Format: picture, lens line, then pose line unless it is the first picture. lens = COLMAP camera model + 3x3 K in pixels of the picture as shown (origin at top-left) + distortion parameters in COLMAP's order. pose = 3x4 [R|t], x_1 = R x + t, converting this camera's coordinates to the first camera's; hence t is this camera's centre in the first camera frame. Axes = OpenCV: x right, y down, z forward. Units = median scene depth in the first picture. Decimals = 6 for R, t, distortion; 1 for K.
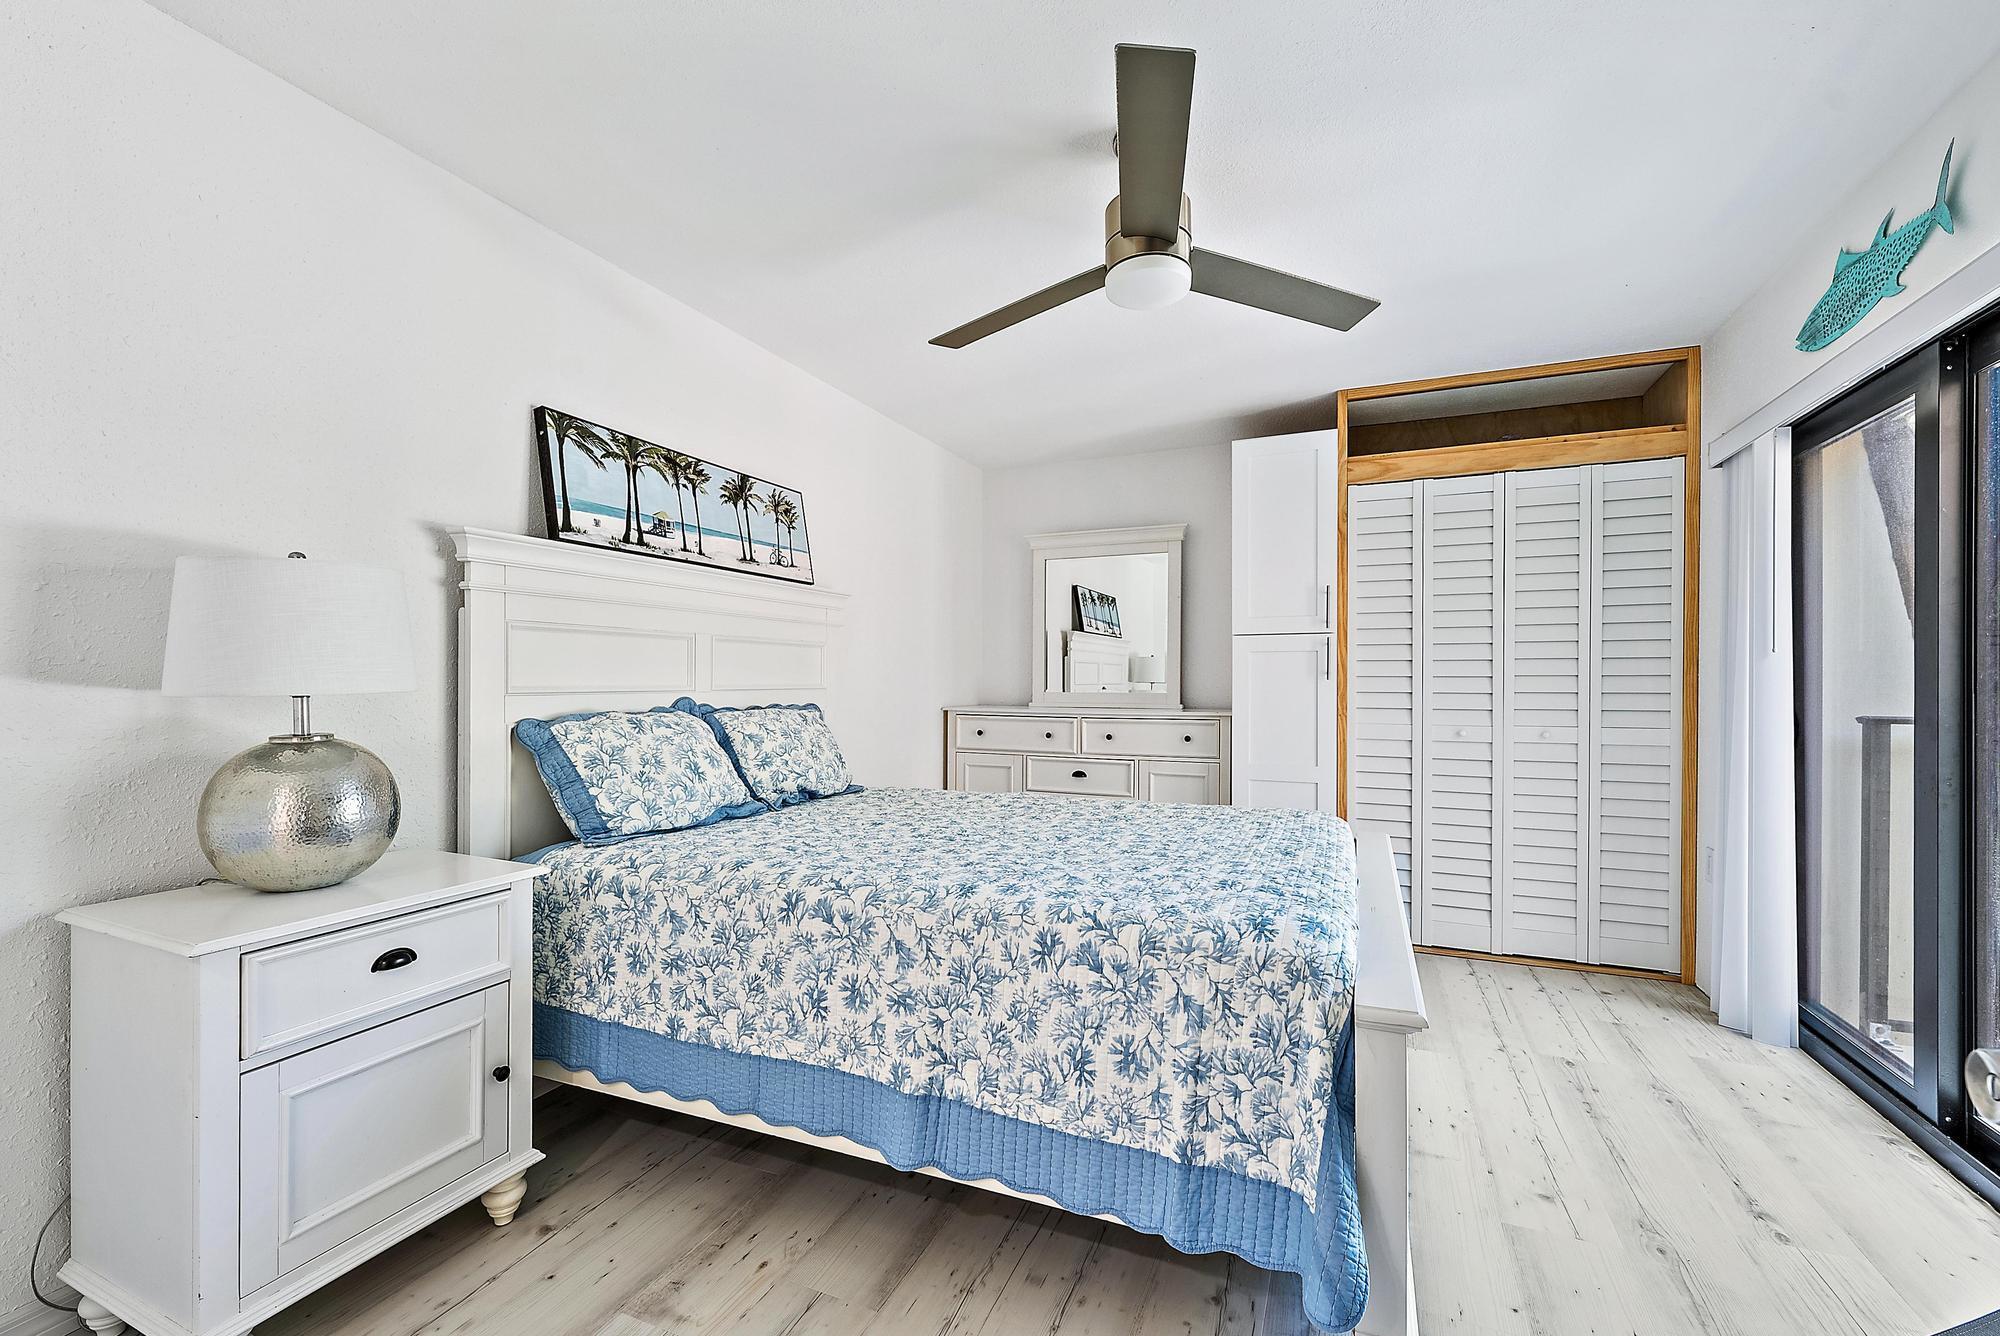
lens RADIAL K [[818.5, 0, 1002.7], [0, 818.5, 688.0], [0, 0, 1]] dist [0.000354, -0.000159]
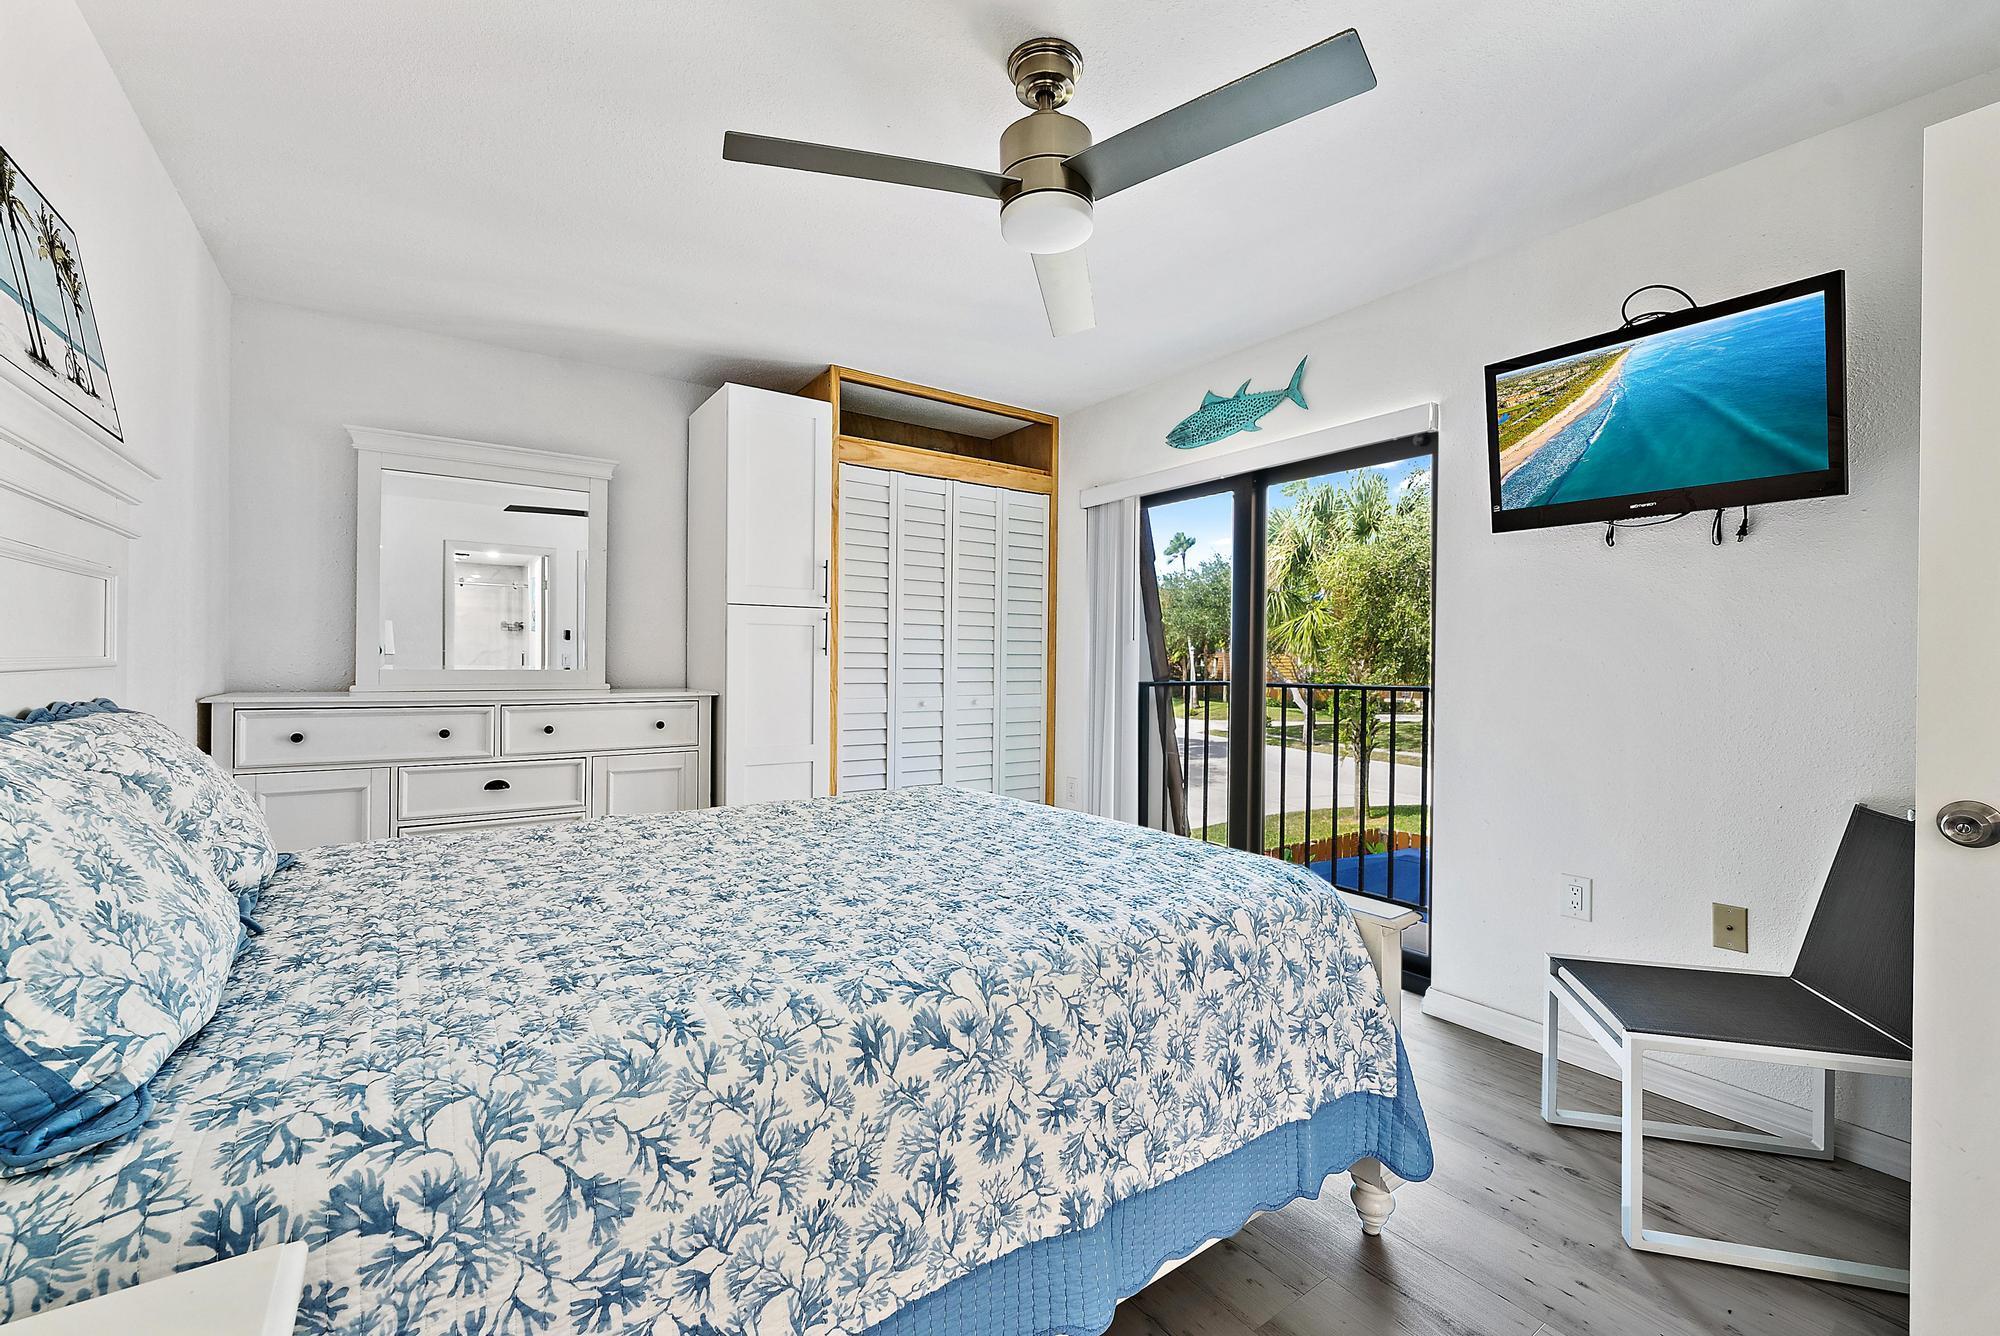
lens RADIAL K [[828.2, 0, 1000.0], [0, 828.2, 668.0], [0, 0, 1]] dist [-0.001275, 0.000025]
pose [[0.520681, -0.005104, 0.853736, -0.571377], [-0.002320, 0.999970, 0.007393, -0.004841], [-0.853748, -0.005830, 0.520653, 0.500737]]
